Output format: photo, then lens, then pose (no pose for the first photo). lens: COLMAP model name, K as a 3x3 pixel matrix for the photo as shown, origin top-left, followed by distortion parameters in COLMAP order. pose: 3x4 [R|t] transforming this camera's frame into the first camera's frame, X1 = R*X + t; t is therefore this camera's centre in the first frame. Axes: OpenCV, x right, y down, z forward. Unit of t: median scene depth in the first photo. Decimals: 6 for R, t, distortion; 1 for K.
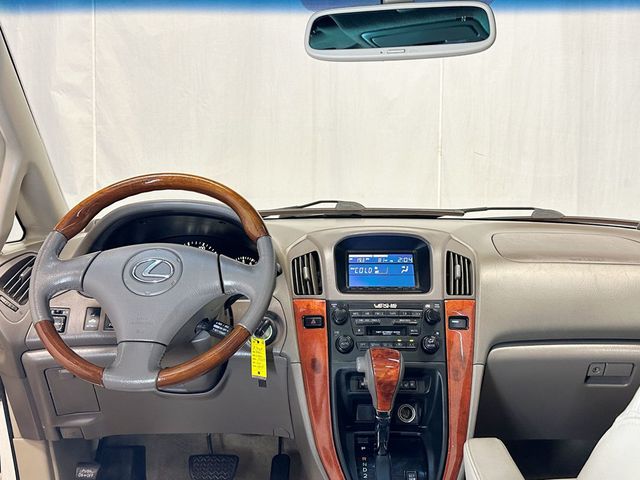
lens RADIAL K [[619.2, 0, 322.3], [0, 619.2, 239.5], [0, 0, 1]] dist [0.074031, 0.000000]
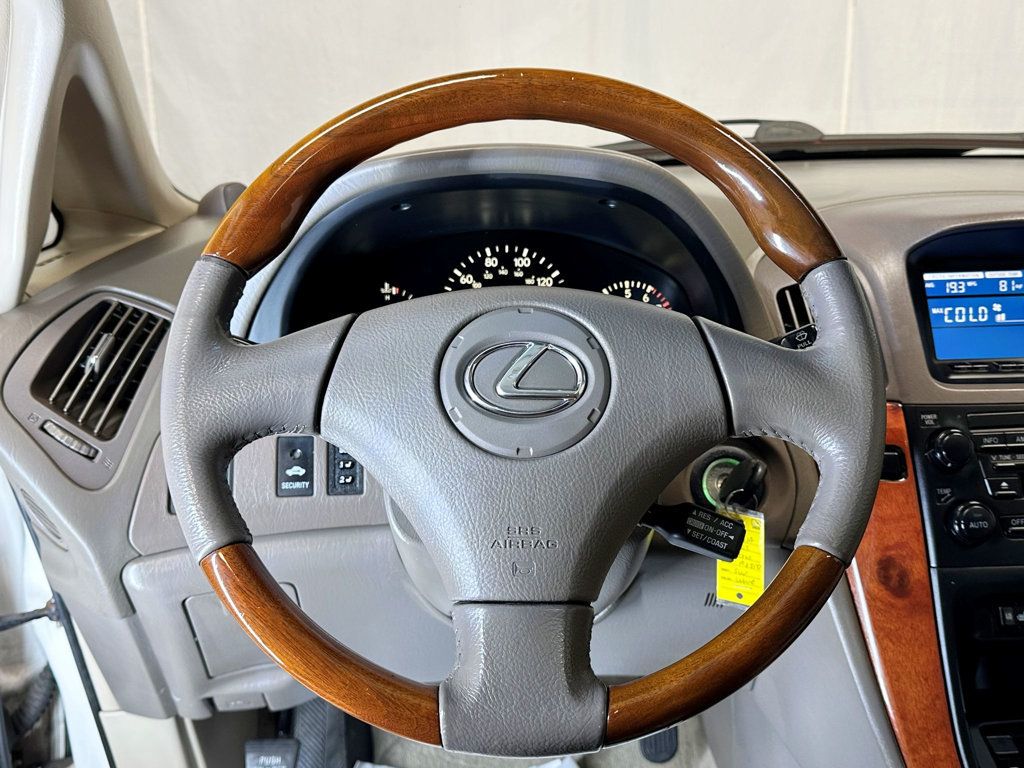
lens RADIAL K [[990.7, 0, 511.7], [0, 990.7, 385.5], [0, 0, 1]] dist [0.074031, 0.000000]
pose [[0.998793, -0.033375, 0.036033, -0.239622], [0.024924, 0.976584, 0.213689, -0.048159], [-0.042321, -0.212533, 0.976237, 0.386818]]
